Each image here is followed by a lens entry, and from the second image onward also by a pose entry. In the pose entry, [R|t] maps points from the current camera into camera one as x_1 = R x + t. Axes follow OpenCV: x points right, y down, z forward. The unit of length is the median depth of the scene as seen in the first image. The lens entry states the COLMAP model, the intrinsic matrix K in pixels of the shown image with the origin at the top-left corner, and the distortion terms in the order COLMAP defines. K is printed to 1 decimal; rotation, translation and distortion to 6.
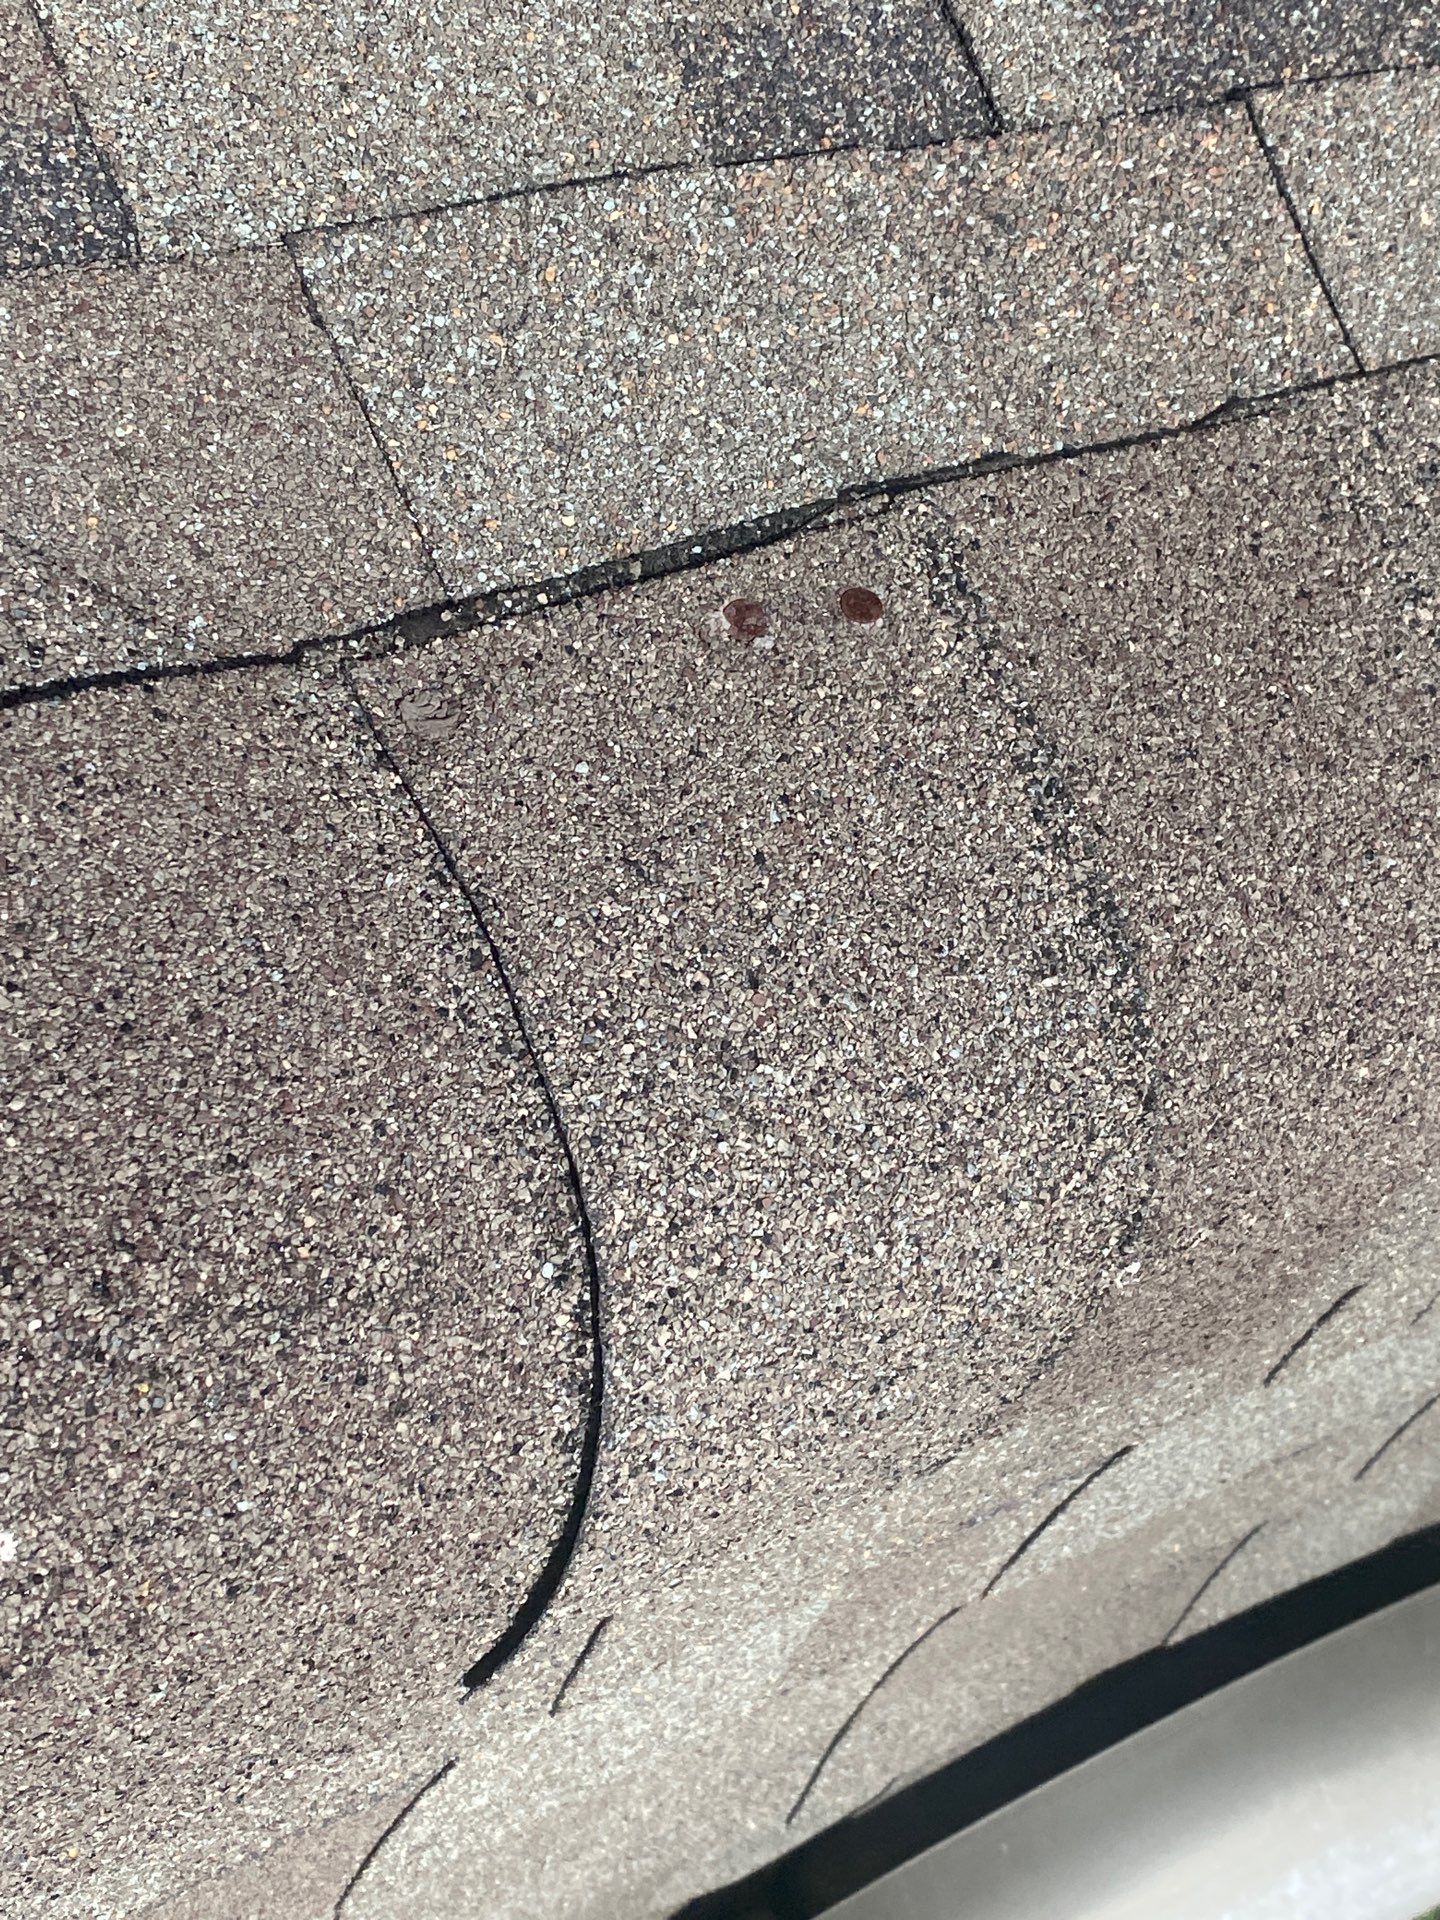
lens RADIAL K [[2922.4, 0, 719.9], [0, 2922.4, 965.5], [0, 0, 1]] dist [0.141070, 0.000000]
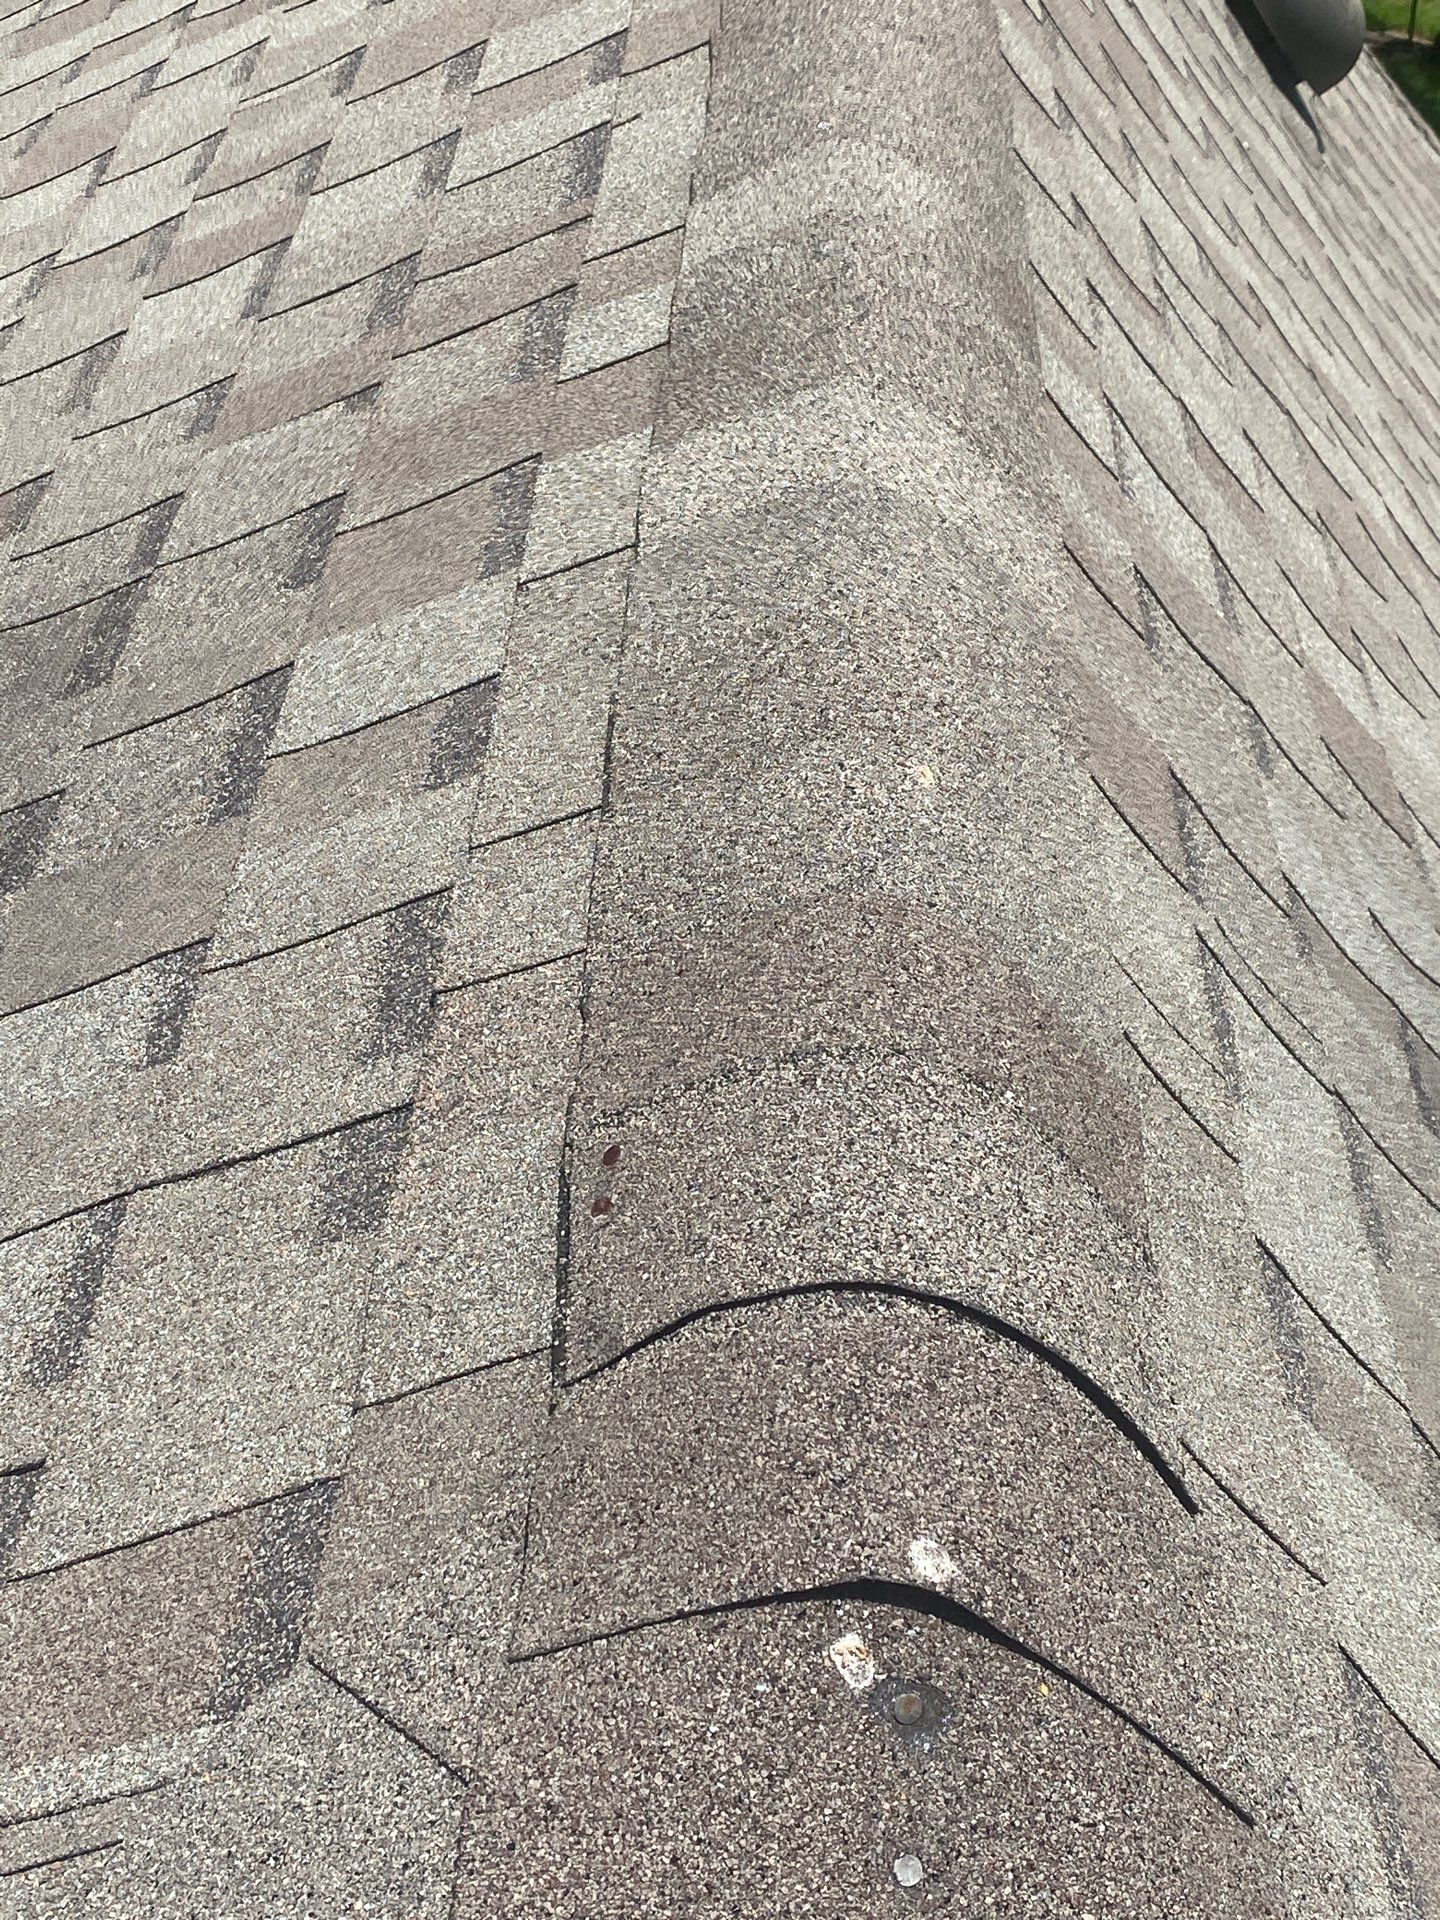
lens RADIAL K [[2922.4, 0, 711.3], [0, 2922.4, 961.4], [0, 0, 1]] dist [0.141070, 0.000000]
pose [[0.215623, -0.909754, 0.354759, -0.555296], [0.954380, 0.119493, -0.273643, 0.494987], [0.206557, 0.397579, 0.894016, -0.811698]]
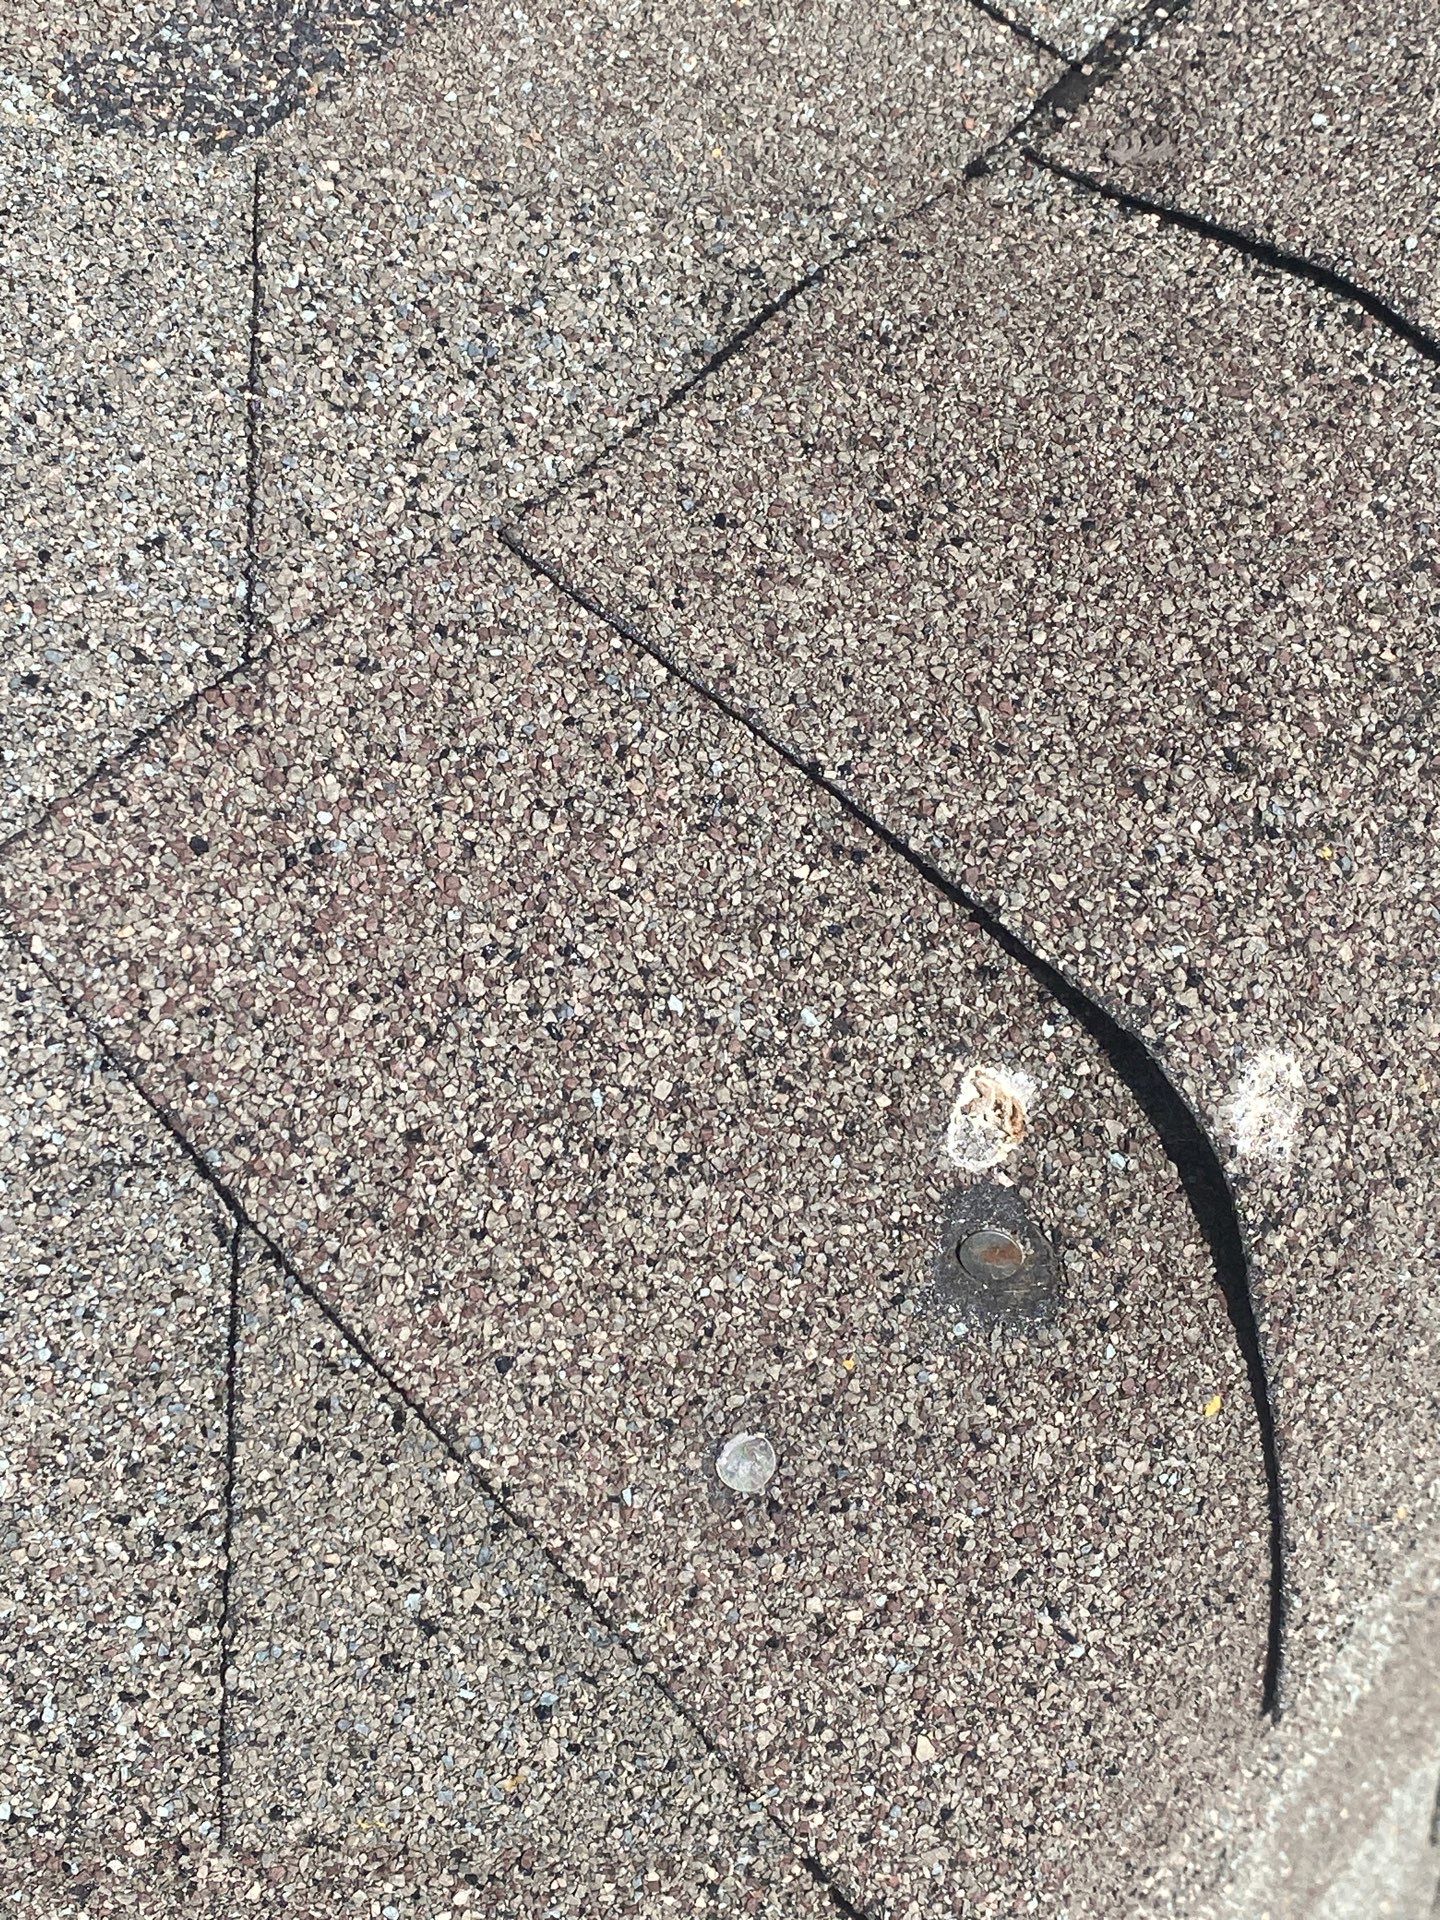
lens RADIAL K [[2922.4, 0, 667.2], [0, 2922.4, 909.6], [0, 0, 1]] dist [0.141070, 0.000000]
pose [[0.868360, -0.492773, -0.055915, -0.301790], [0.486850, 0.868499, -0.093202, 0.134513], [0.094489, 0.053711, 0.994076, 0.112323]]
